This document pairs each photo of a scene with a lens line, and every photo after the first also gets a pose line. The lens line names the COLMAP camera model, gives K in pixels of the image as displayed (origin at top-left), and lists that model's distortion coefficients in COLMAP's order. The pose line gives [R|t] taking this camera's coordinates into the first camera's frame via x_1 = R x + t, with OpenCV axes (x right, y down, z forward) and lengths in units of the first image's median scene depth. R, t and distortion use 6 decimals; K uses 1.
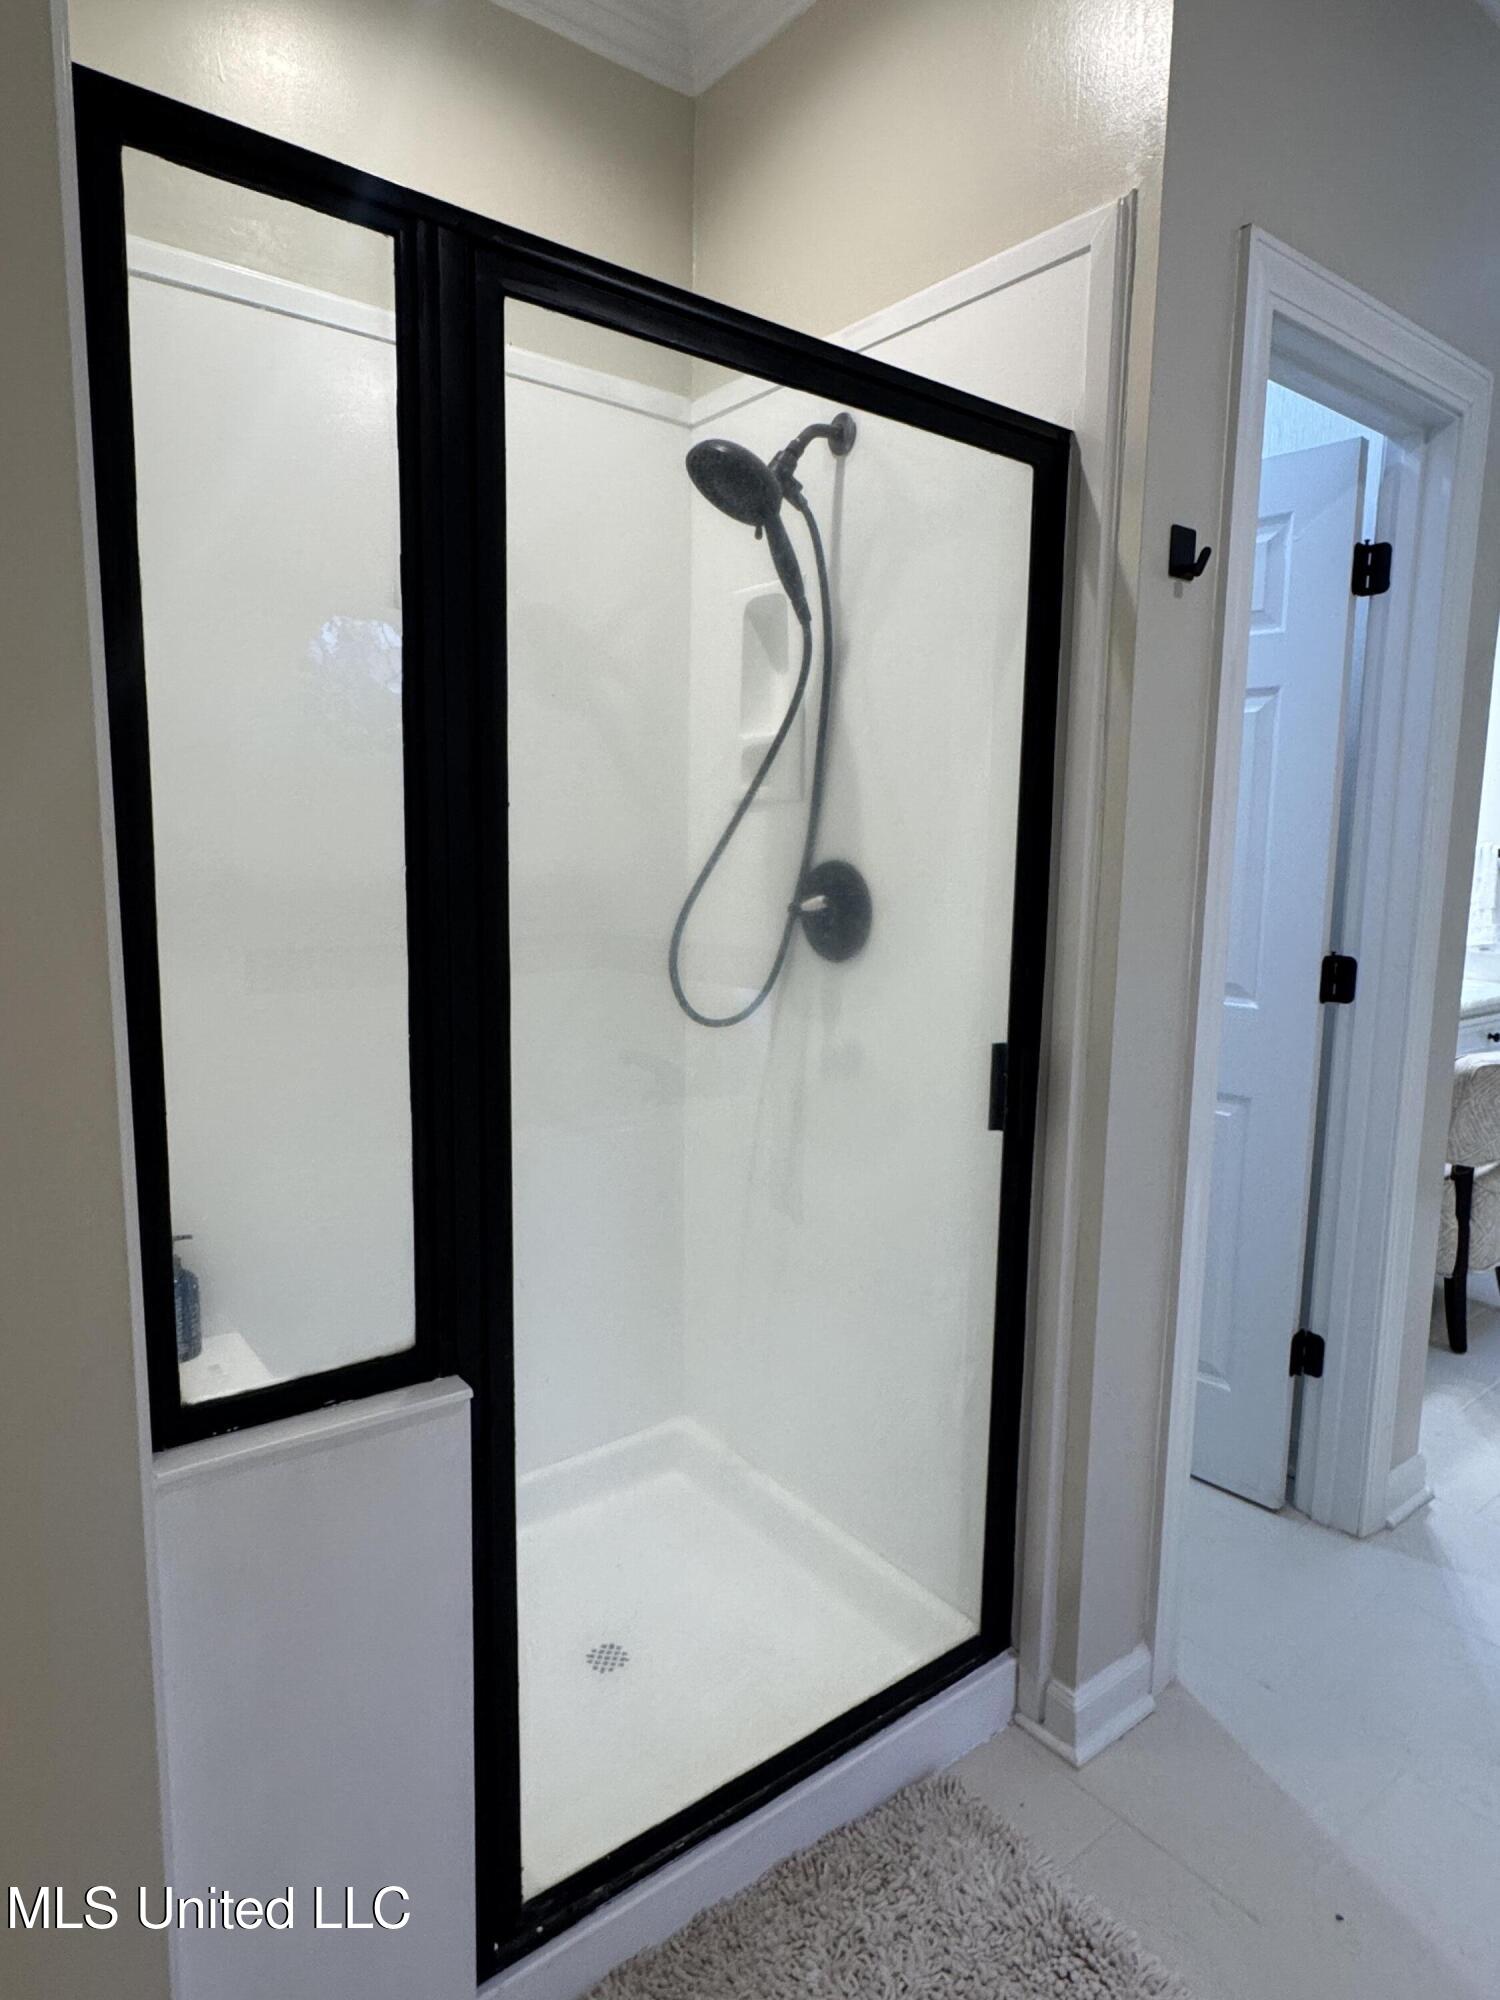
lens RADIAL K [[1178.0, 0, 730.3], [0, 1178.0, 989.2], [0, 0, 1]] dist [-0.001246, -0.001419]
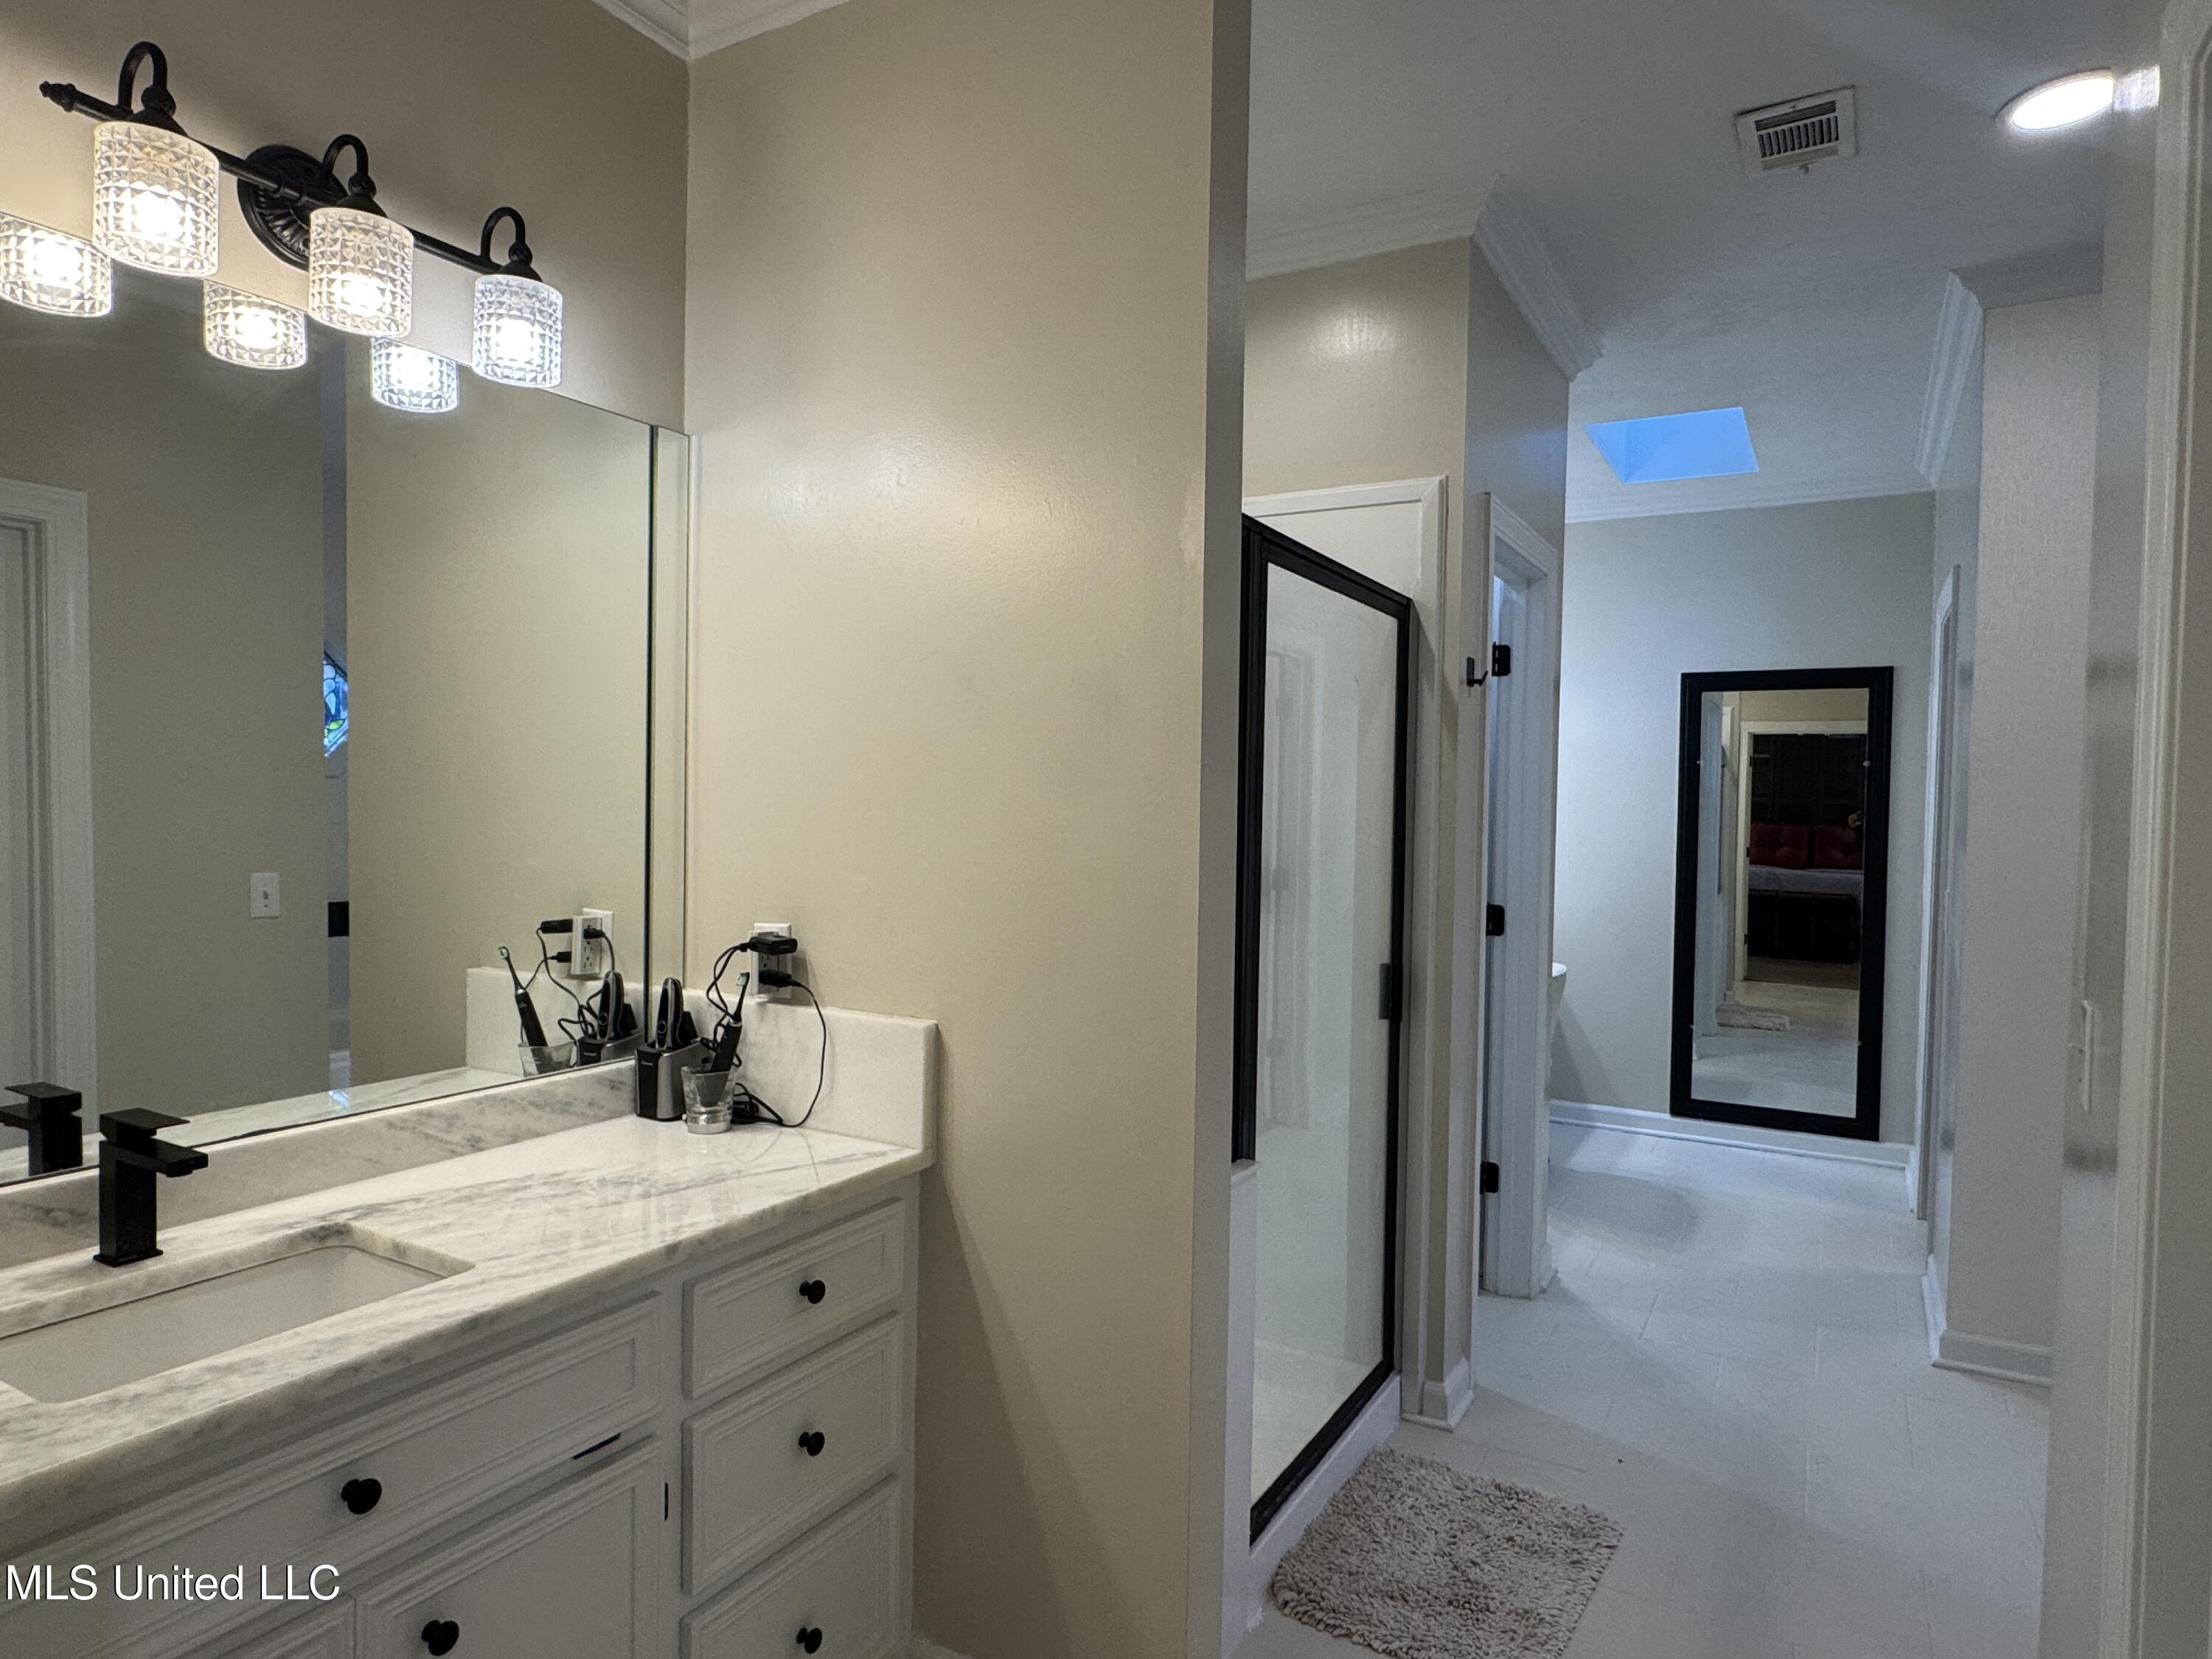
lens RADIAL K [[1302.9, 0, 1119.6], [0, 1302.9, 819.5], [0, 0, 1]] dist [-0.001246, -0.001419]
pose [[0.921393, -0.002492, 0.388624, -0.748224], [0.044089, 0.994194, -0.098155, 0.007810], [-0.386123, 0.107573, 0.916153, -0.474653]]
